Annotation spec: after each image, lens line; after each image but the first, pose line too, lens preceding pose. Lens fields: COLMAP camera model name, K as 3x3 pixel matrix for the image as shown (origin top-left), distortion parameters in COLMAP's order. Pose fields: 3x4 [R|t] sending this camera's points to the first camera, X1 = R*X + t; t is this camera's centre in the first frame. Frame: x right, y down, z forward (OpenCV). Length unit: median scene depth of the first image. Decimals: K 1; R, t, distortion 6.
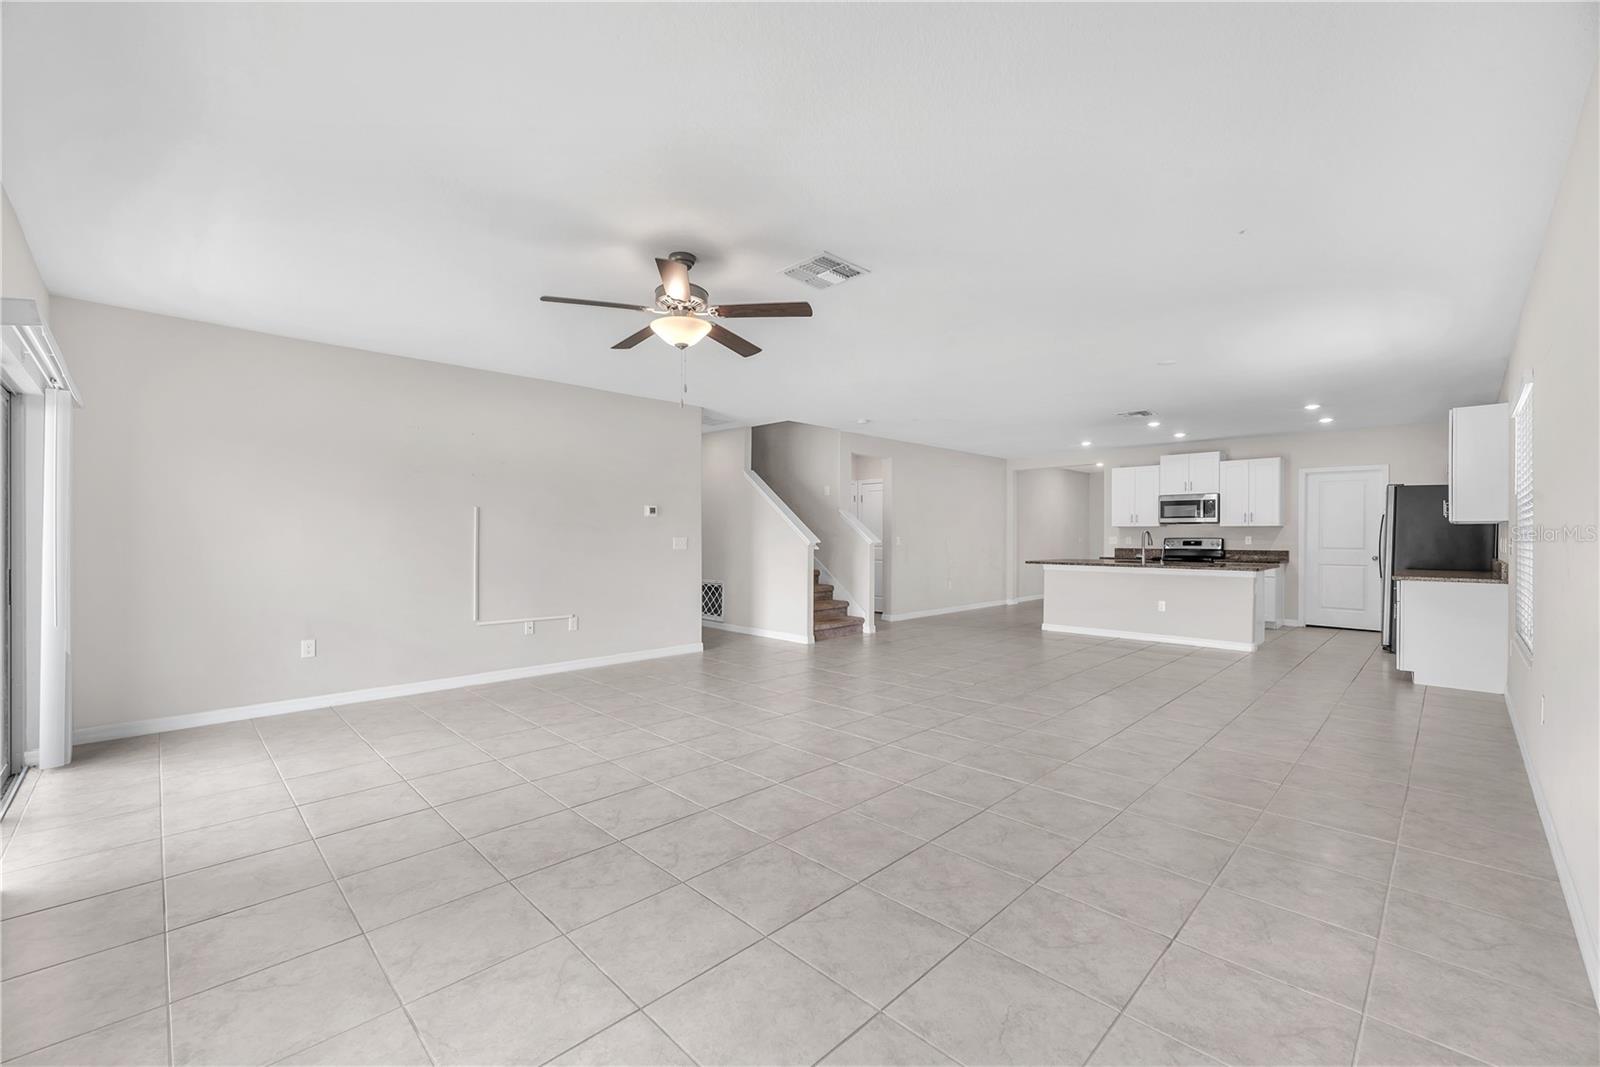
lens RADIAL K [[654.0, 0, 790.5], [0, 654.0, 536.5], [0, 0, 1]] dist [-0.002351, -0.000110]
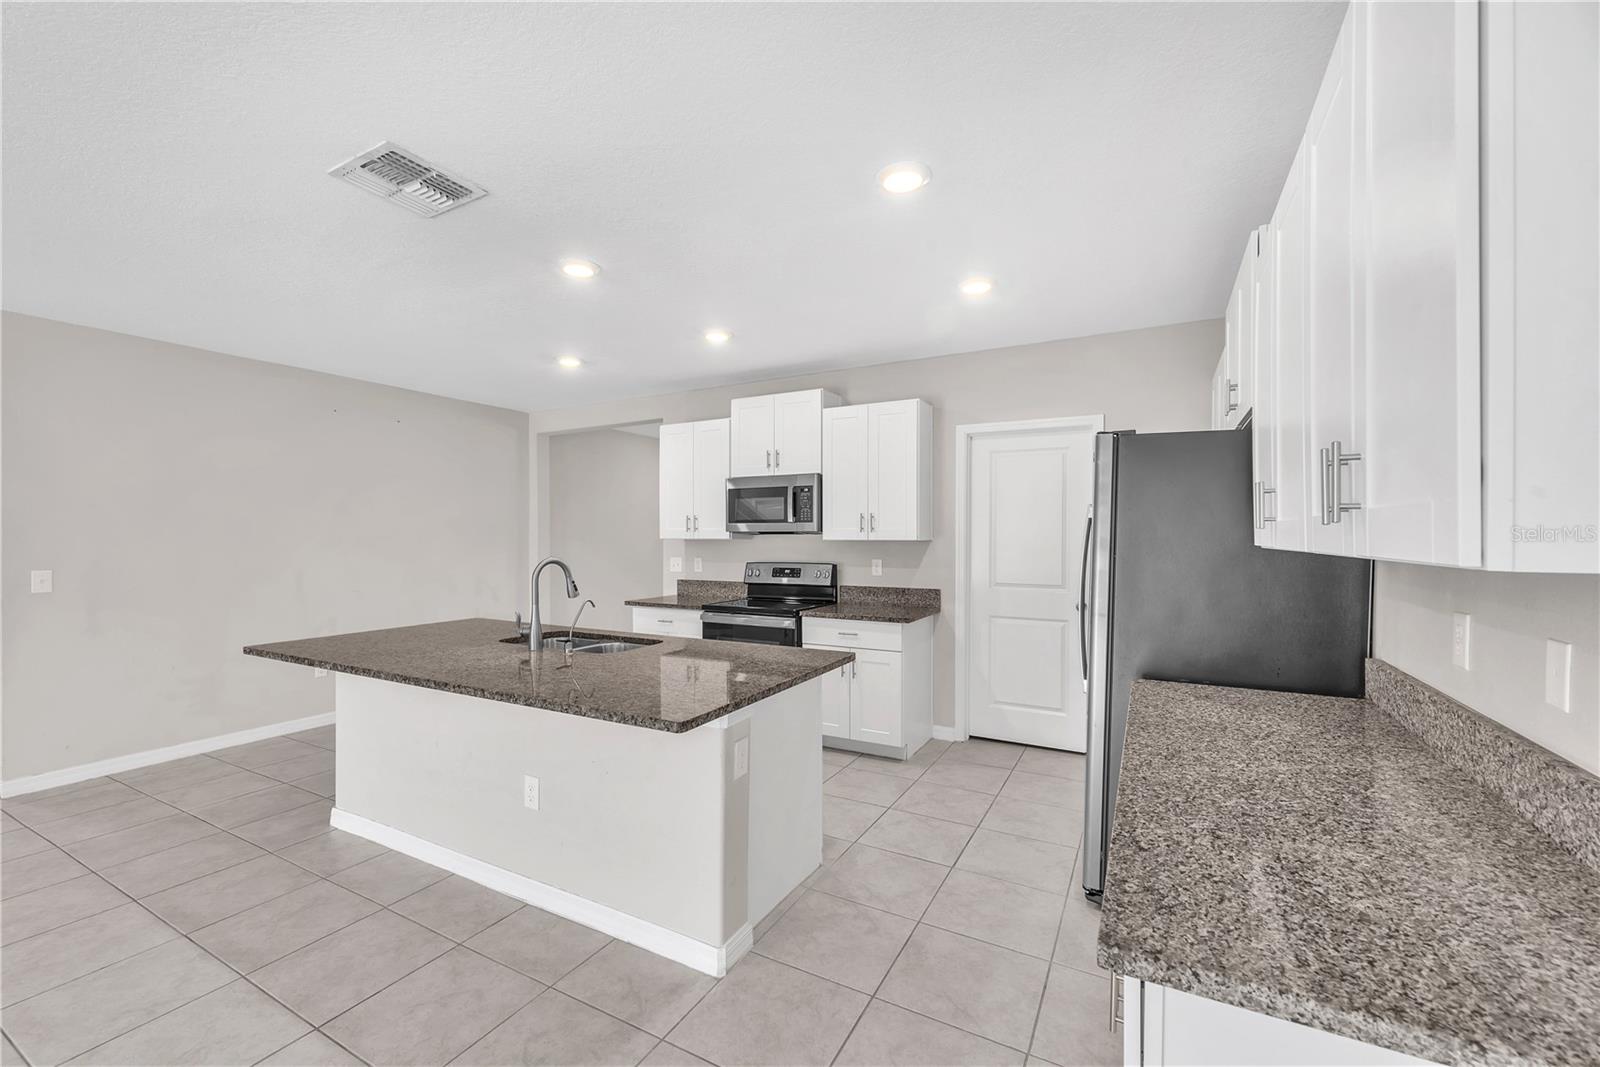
lens RADIAL K [[662.2, 0, 782.1], [0, 662.2, 539.7], [0, 0, 1]] dist [-0.000336, -0.000012]
pose [[0.961544, -0.004318, 0.274616, 0.504635], [0.002864, 0.999980, 0.005696, -0.019513], [-0.274635, -0.004690, 0.961537, 0.542959]]
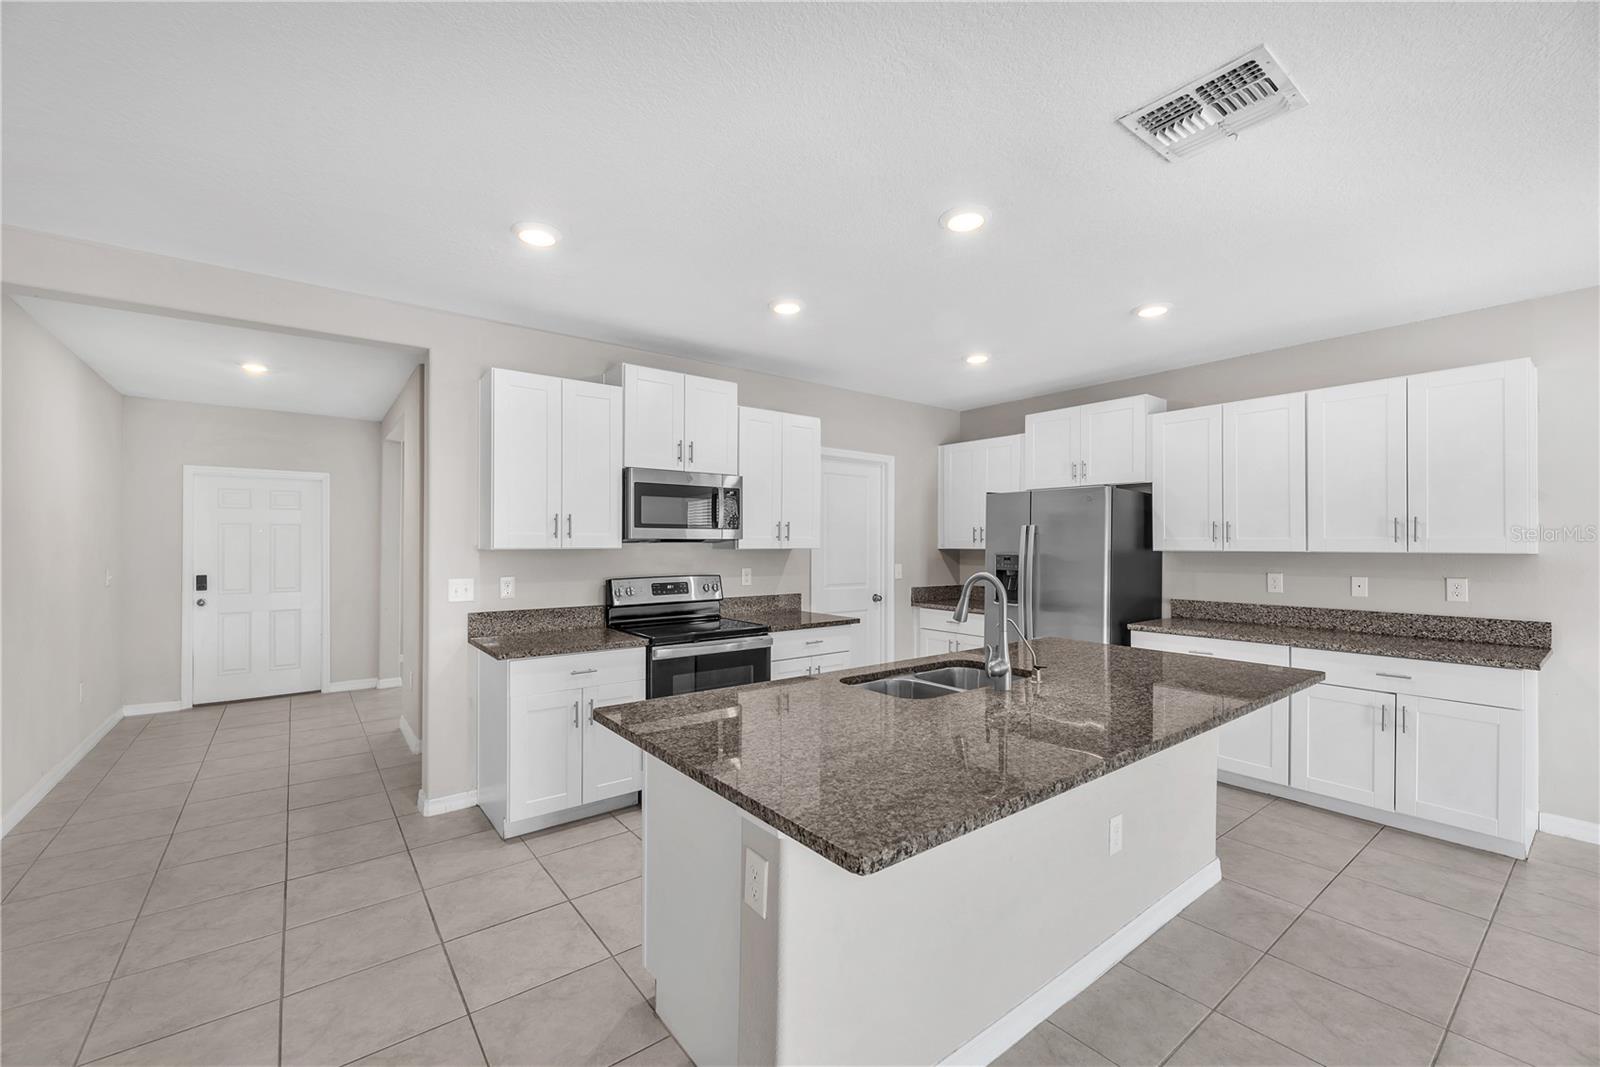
lens RADIAL K [[648.7, 0, 797.3], [0, 648.7, 544.0], [0, 0, 1]] dist [-0.000541, -0.000095]
pose [[0.121467, 0.000160, 0.992595, 0.223471], [0.000331, 1.000000, -0.000201, -0.019586], [-0.992595, 0.000353, 0.121467, 0.930867]]
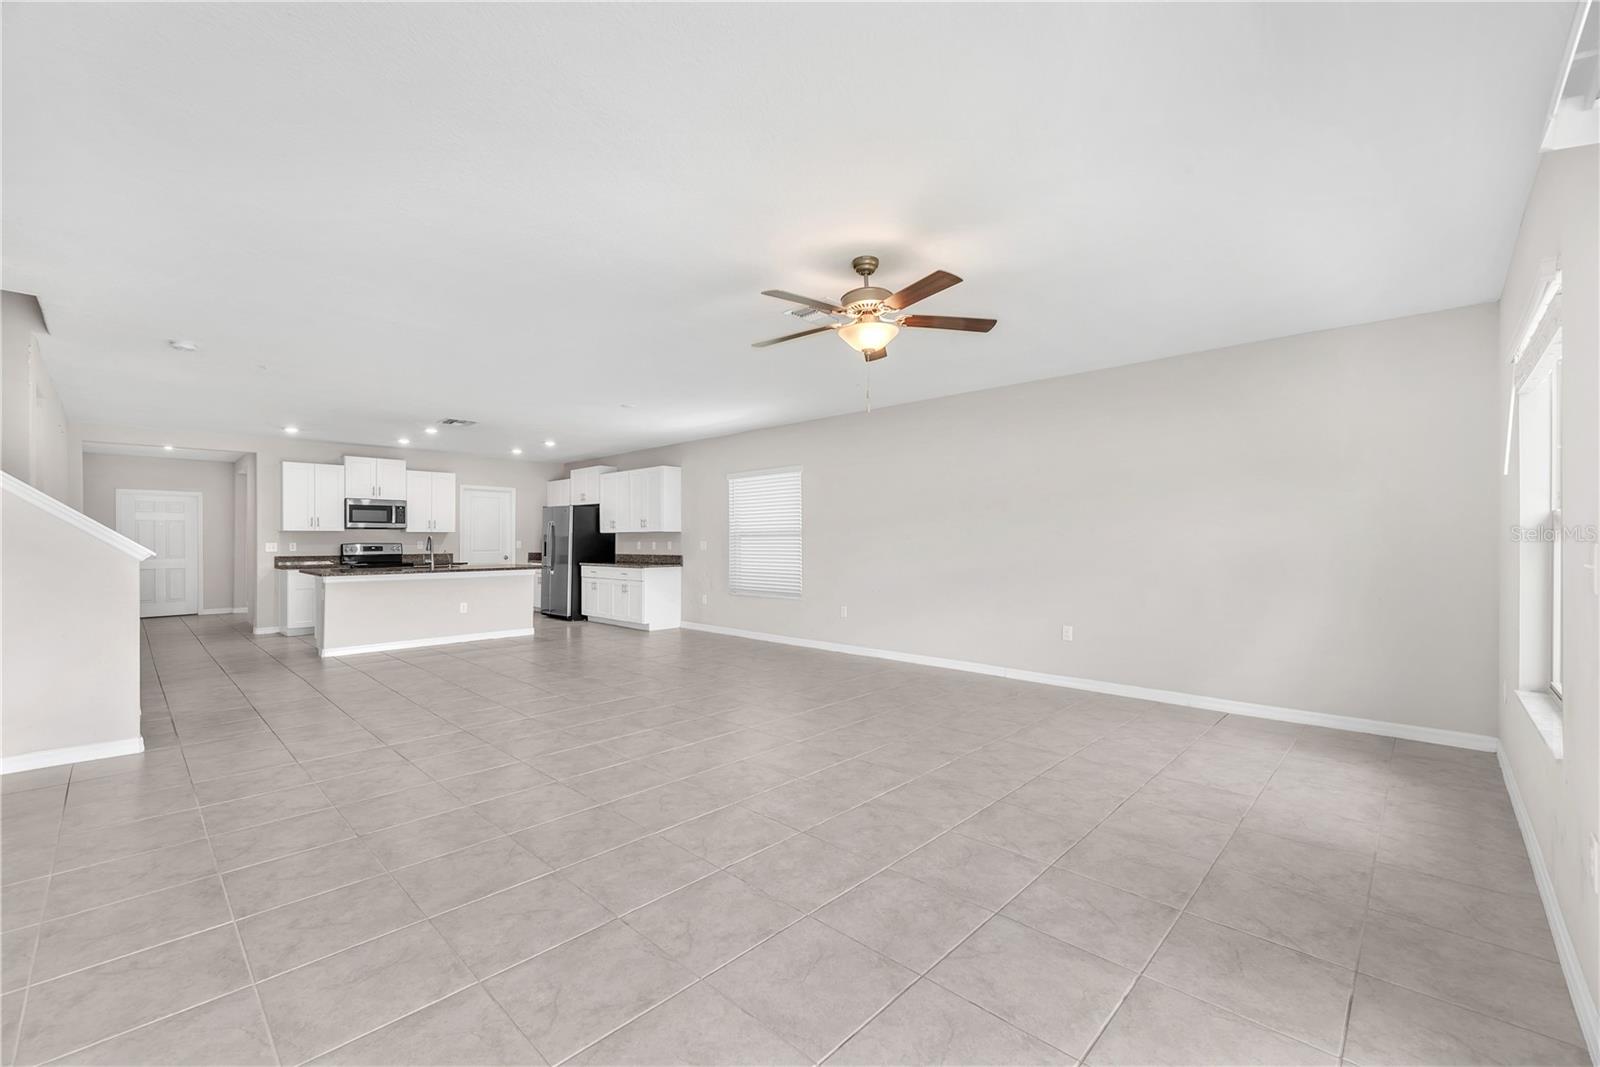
lens RADIAL K [[648.7, 0, 802.5], [0, 648.7, 545.5], [0, 0, 1]] dist [-0.001872, -0.000075]
pose [[-0.029264, -0.008812, 0.999533, -0.414581], [0.003382, 0.999955, 0.008915, -0.001198], [-0.999566, 0.003641, -0.029233, 0.406121]]
